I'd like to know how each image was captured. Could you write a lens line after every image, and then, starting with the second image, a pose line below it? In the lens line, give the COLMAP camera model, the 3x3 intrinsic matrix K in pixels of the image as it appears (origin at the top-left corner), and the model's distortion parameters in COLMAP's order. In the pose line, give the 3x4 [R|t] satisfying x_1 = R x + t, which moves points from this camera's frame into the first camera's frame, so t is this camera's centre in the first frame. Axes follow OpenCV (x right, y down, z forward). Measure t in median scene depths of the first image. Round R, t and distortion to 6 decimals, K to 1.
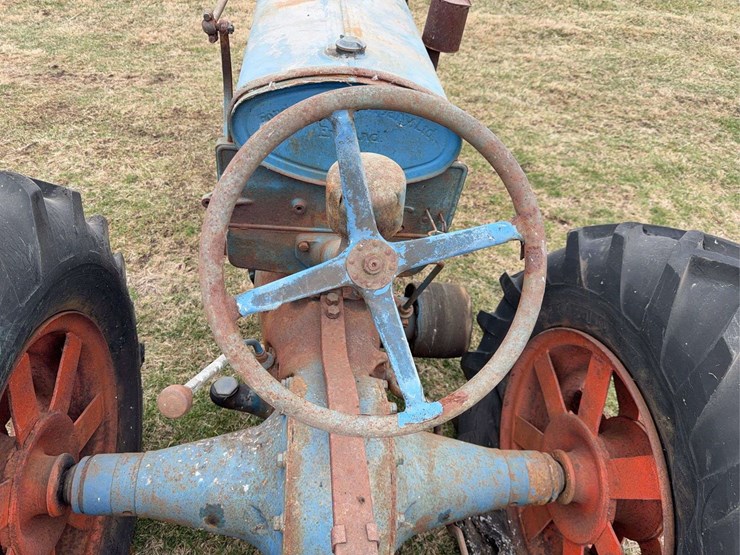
lens RADIAL K [[527.3, 0, 368.6], [0, 527.3, 277.4], [0, 0, 1]] dist [0.036709, -0.057152]
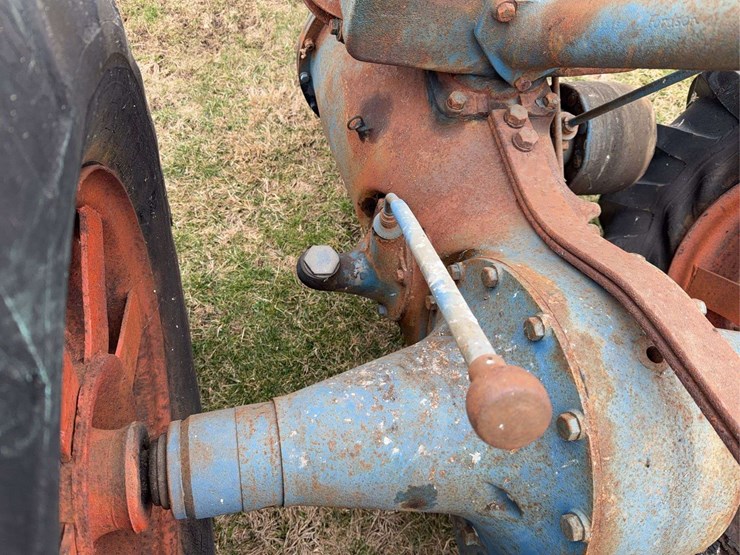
lens RADIAL K [[527.3, 0, 375.0], [0, 527.3, 277.5], [0, 0, 1]] dist [0.036709, -0.057152]
pose [[0.990705, -0.070615, 0.116262, -0.261526], [0.025651, 0.936345, 0.350143, -0.000914], [-0.133586, -0.343906, 0.929453, 0.351274]]
